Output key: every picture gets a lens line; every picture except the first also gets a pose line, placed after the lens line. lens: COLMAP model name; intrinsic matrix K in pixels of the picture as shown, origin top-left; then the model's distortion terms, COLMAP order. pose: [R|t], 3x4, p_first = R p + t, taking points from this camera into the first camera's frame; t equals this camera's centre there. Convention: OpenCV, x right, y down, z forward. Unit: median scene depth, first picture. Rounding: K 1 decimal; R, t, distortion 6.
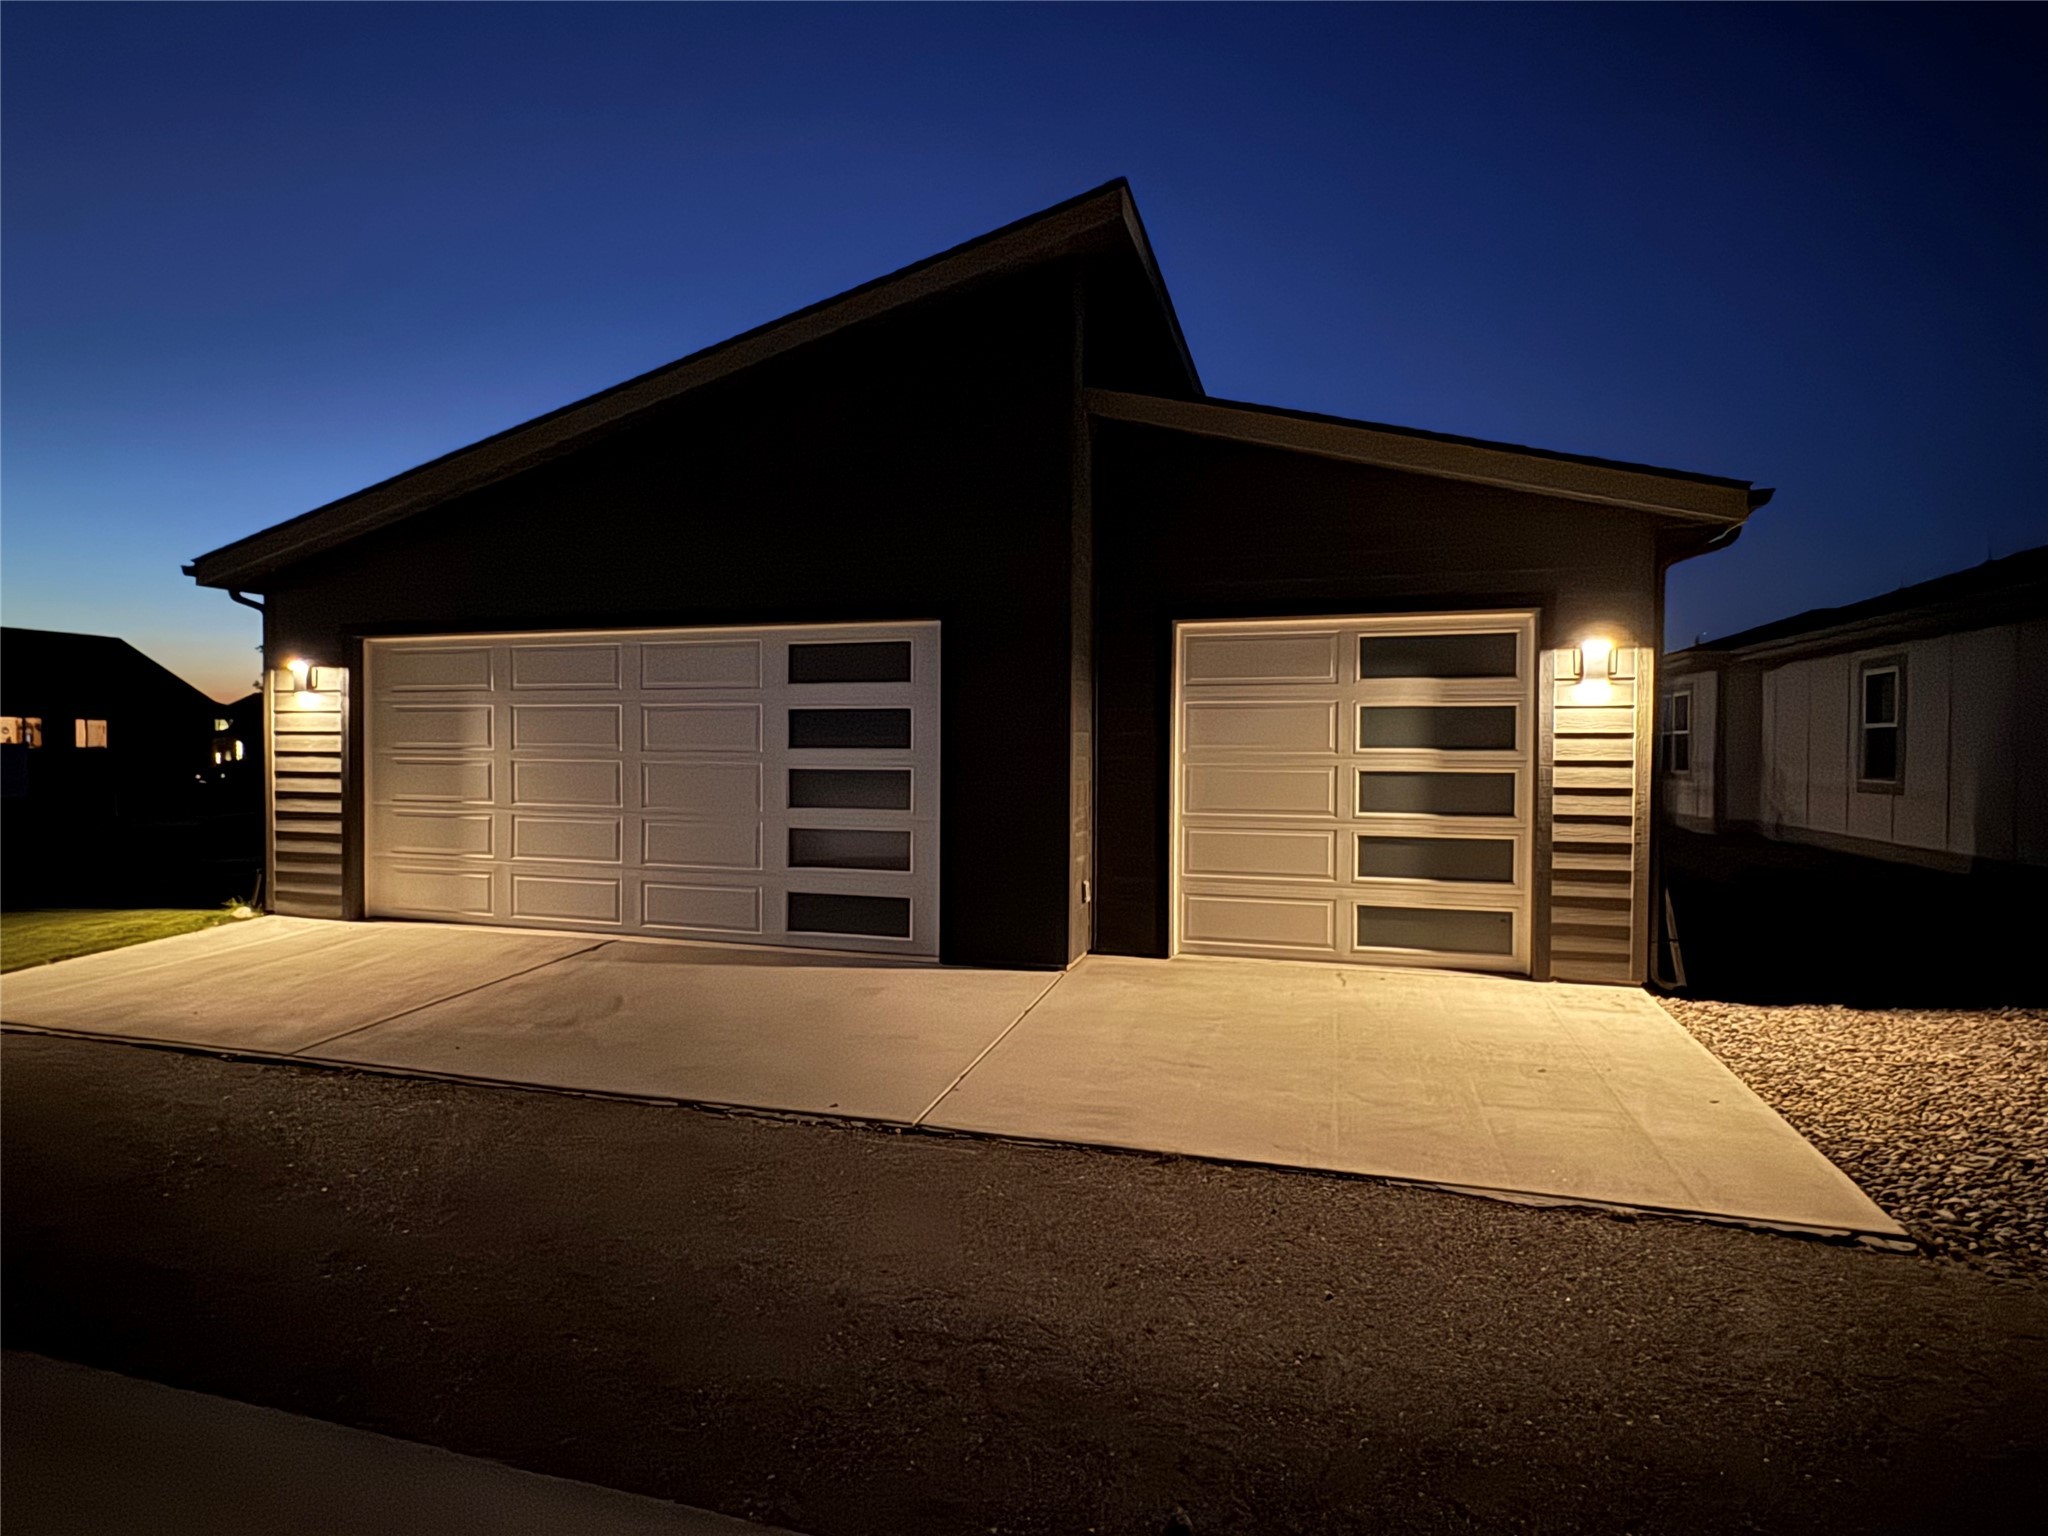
lens RADIAL K [[1016.3, 0, 1024.0], [0, 1016.3, 768.0], [0, 0, 1]] dist [-0.000746, 0.000298]
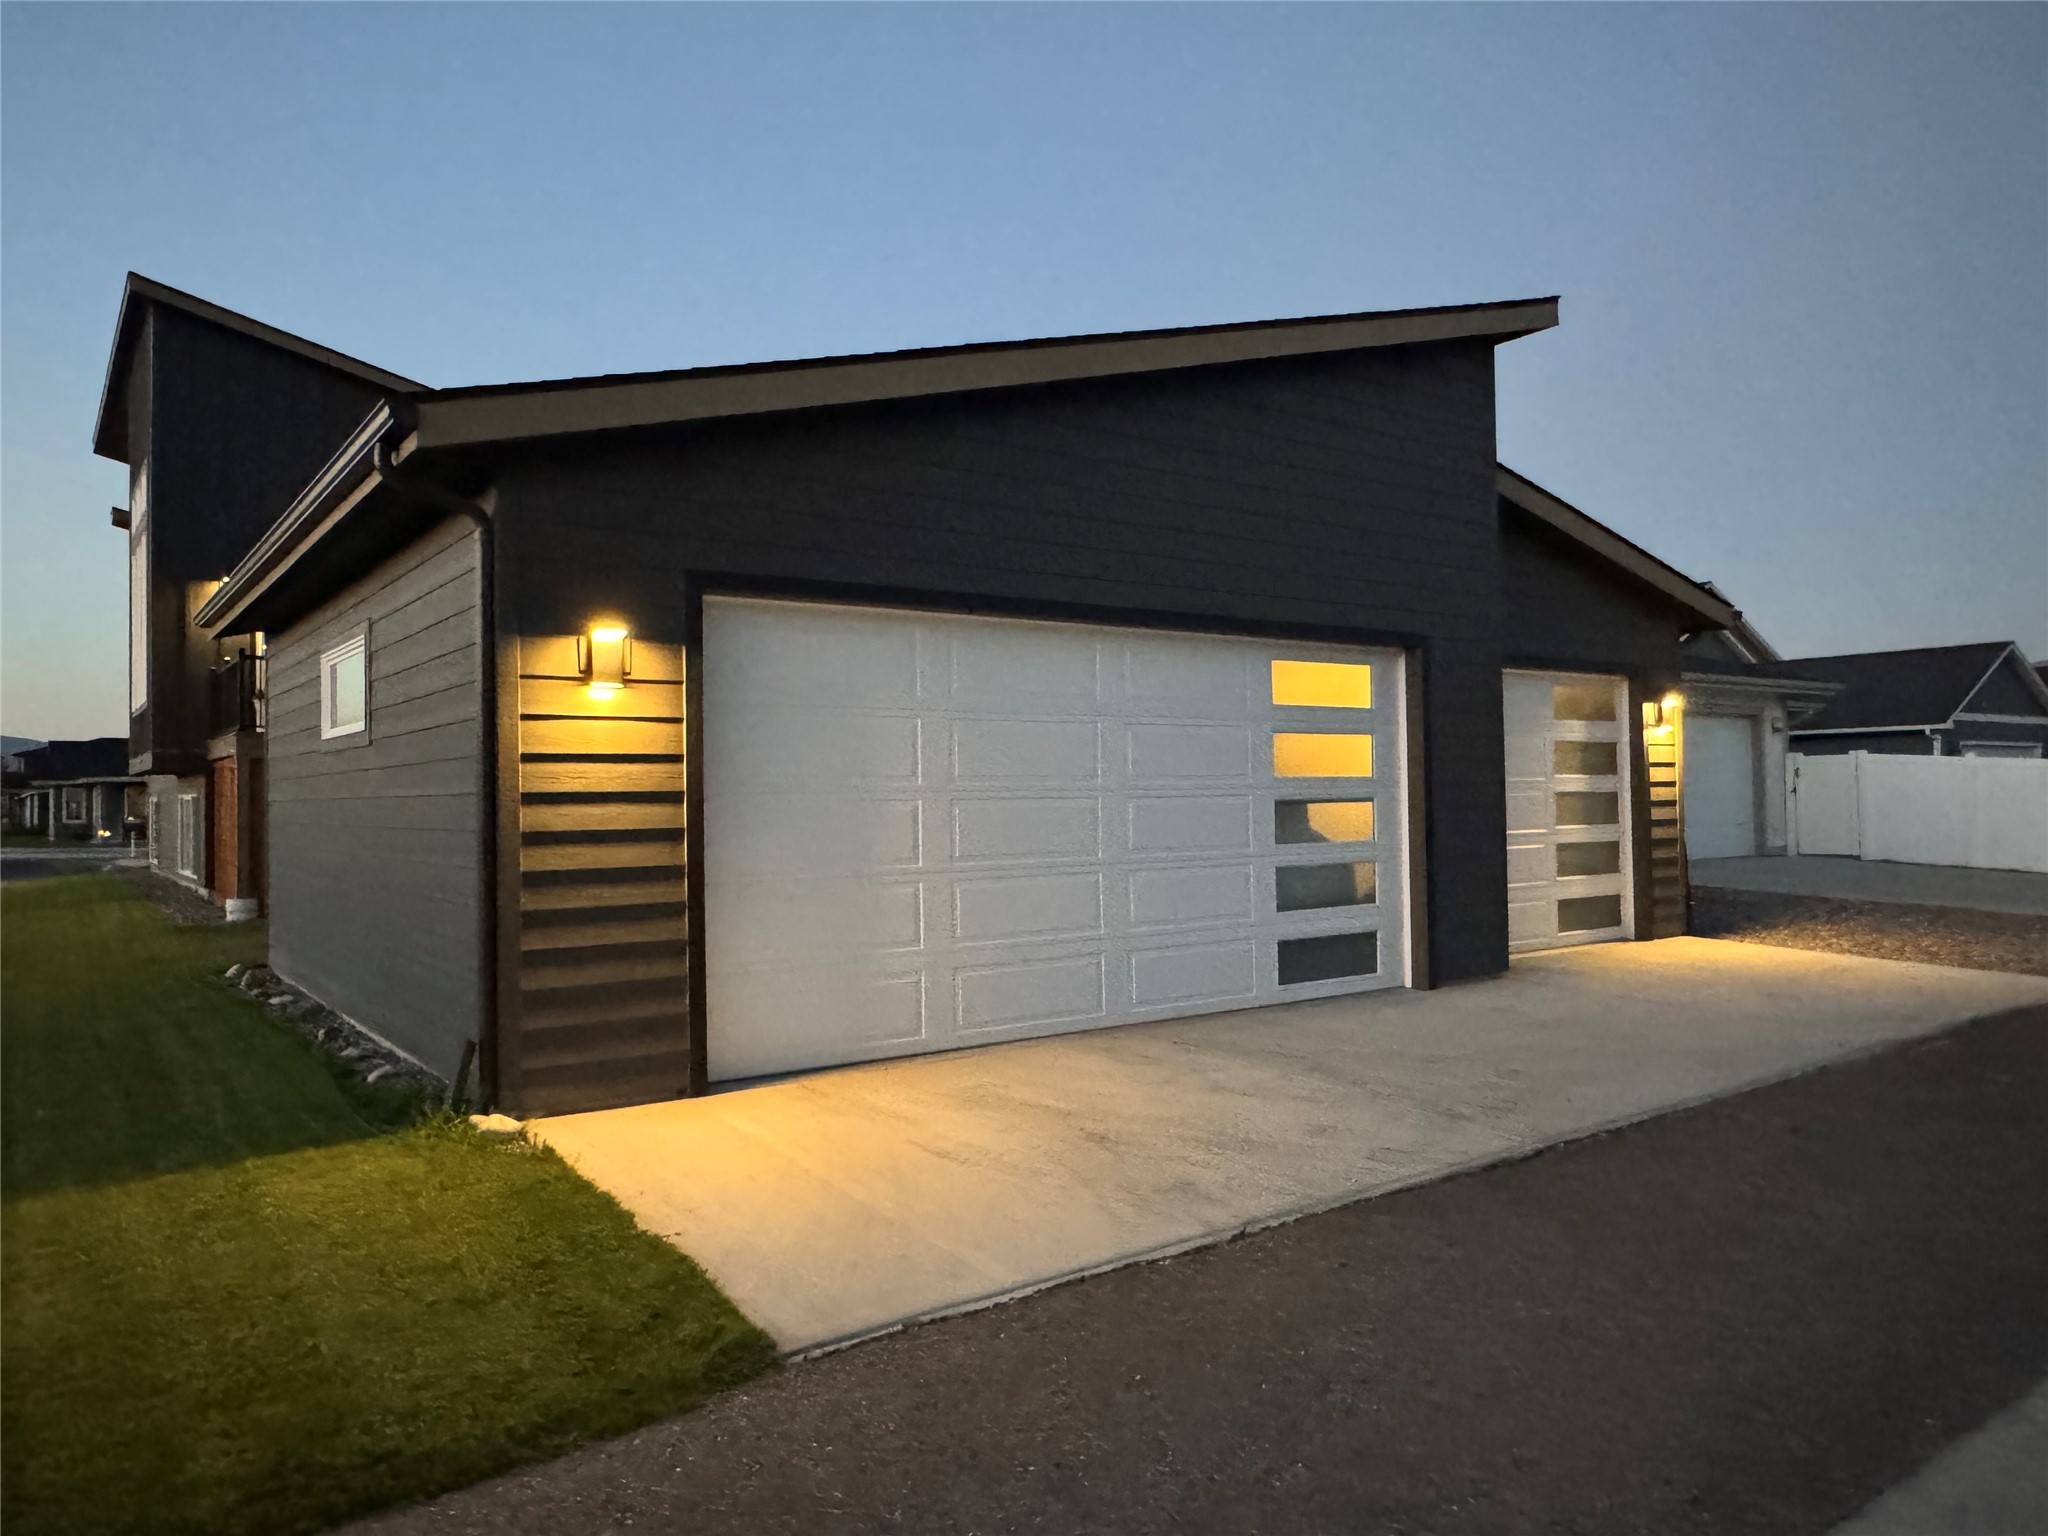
lens RADIAL K [[1401.5, 0, 1016.4], [0, 1401.5, 766.0], [0, 0, 1]] dist [0.000931, 0.000482]
pose [[0.610189, -0.000098, 0.792256, -1.440913], [0.025172, 0.999498, -0.019264, -0.013212], [-0.791856, 0.031697, 0.609885, 0.471912]]
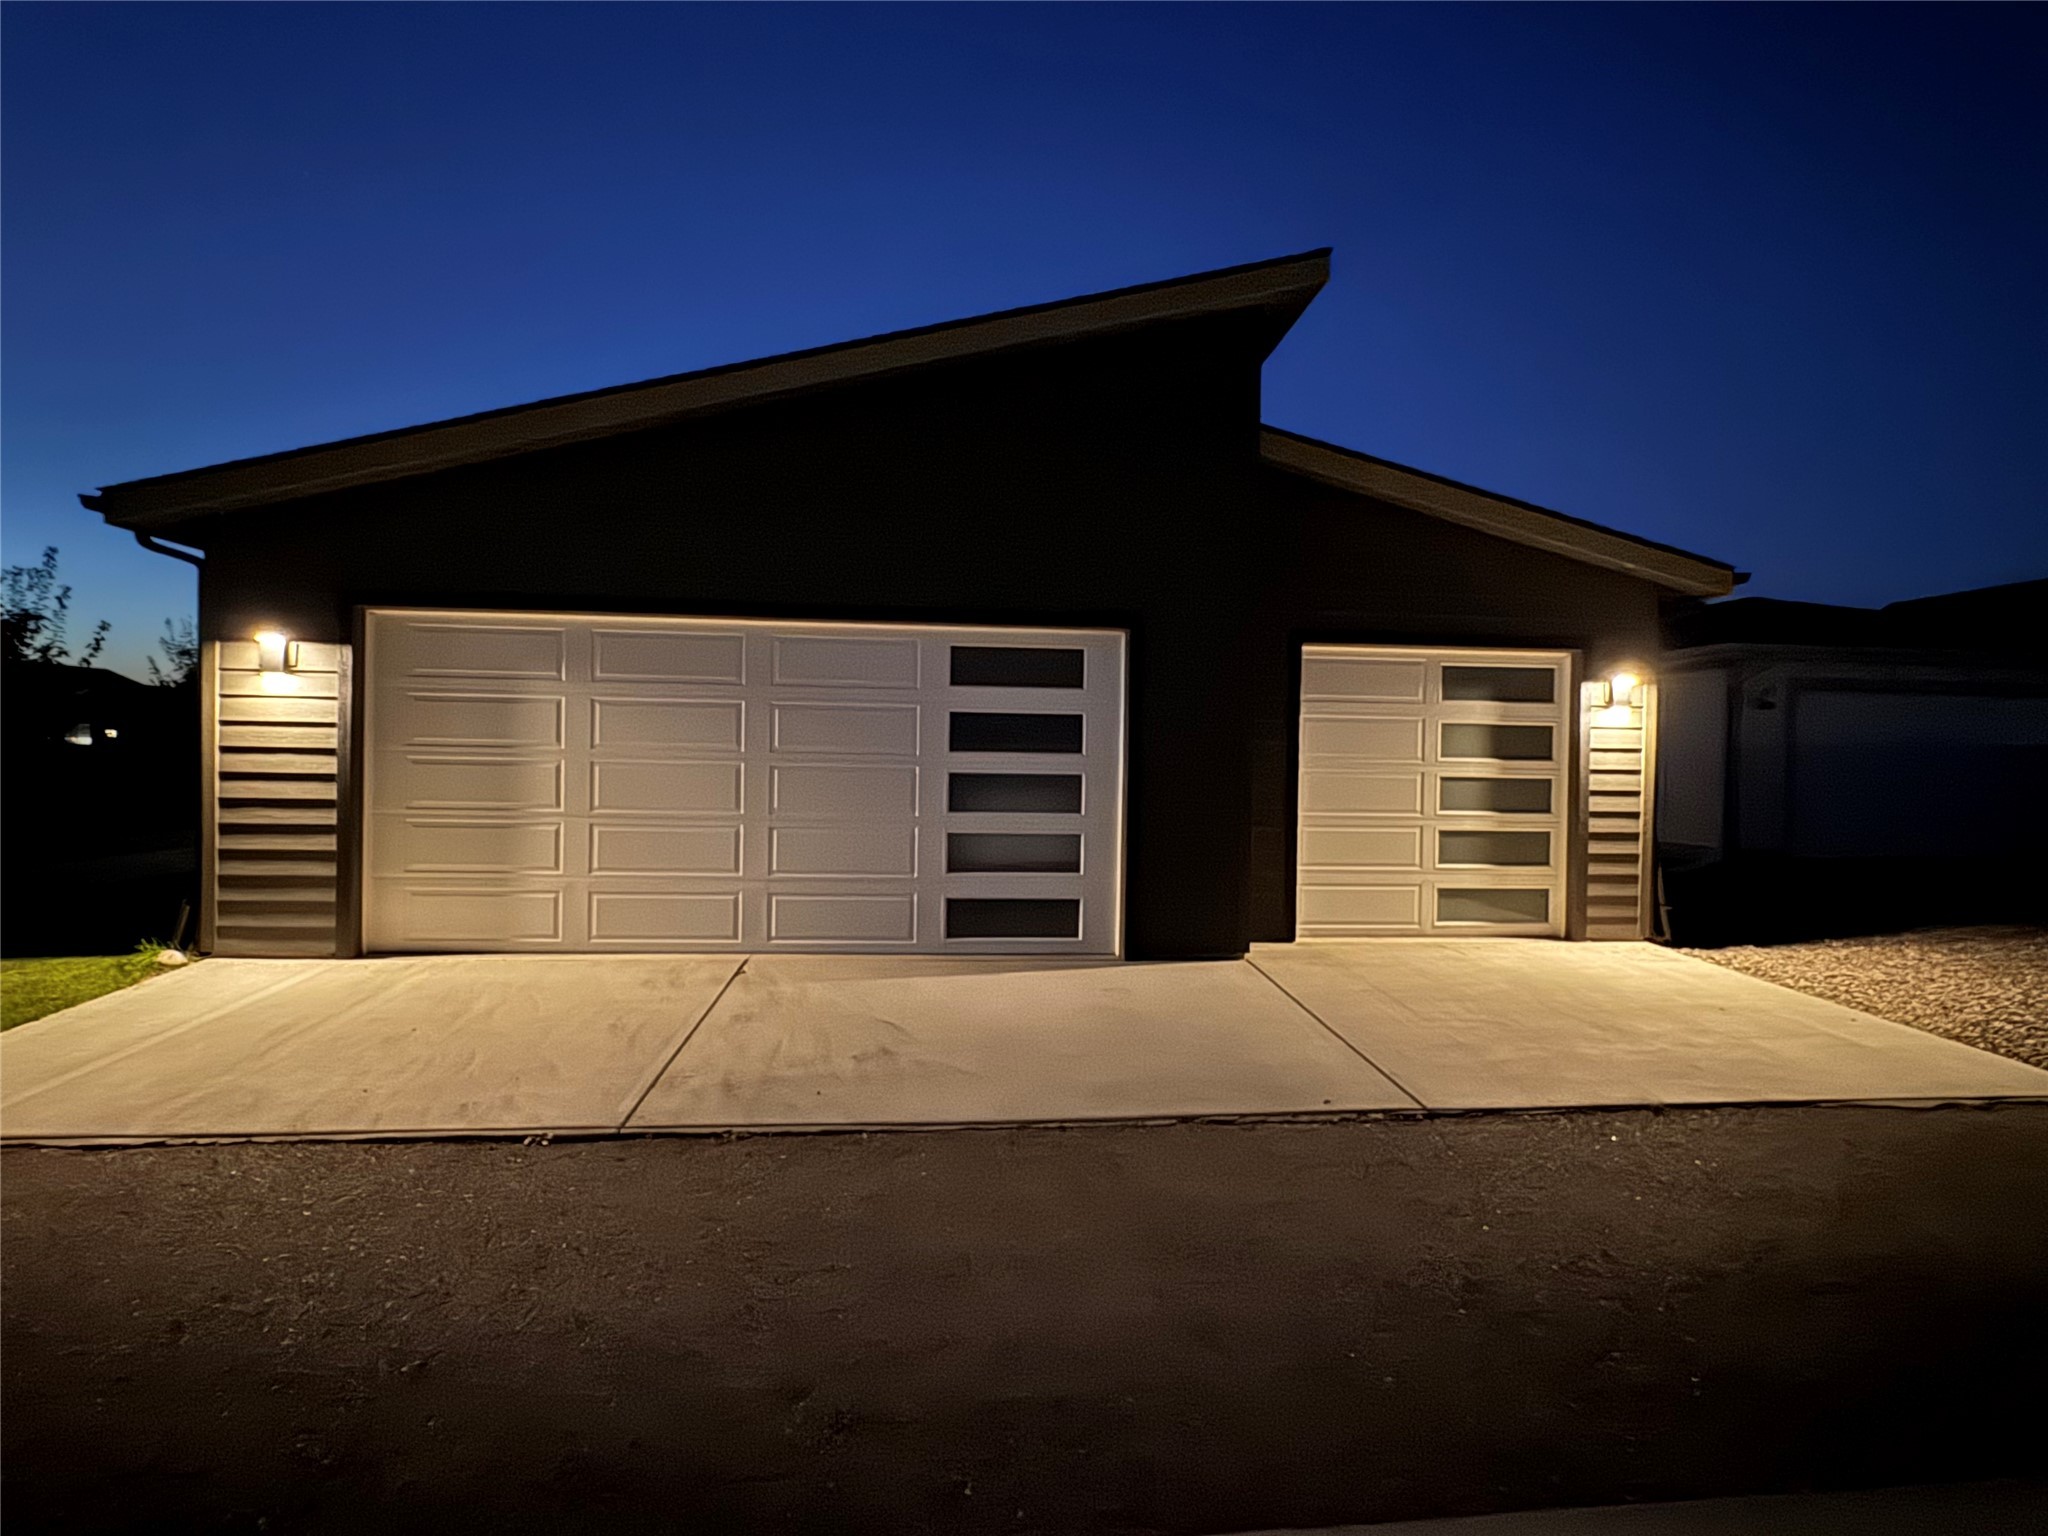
lens RADIAL K [[937.3, 0, 1024.0], [0, 937.3, 768.0], [0, 0, 1]] dist [-0.003451, -0.000587]
pose [[0.933093, 0.005250, 0.359597, -0.528986], [-0.005644, 0.999984, 0.000045, -0.004391], [-0.359591, -0.002072, 0.933108, 0.142765]]
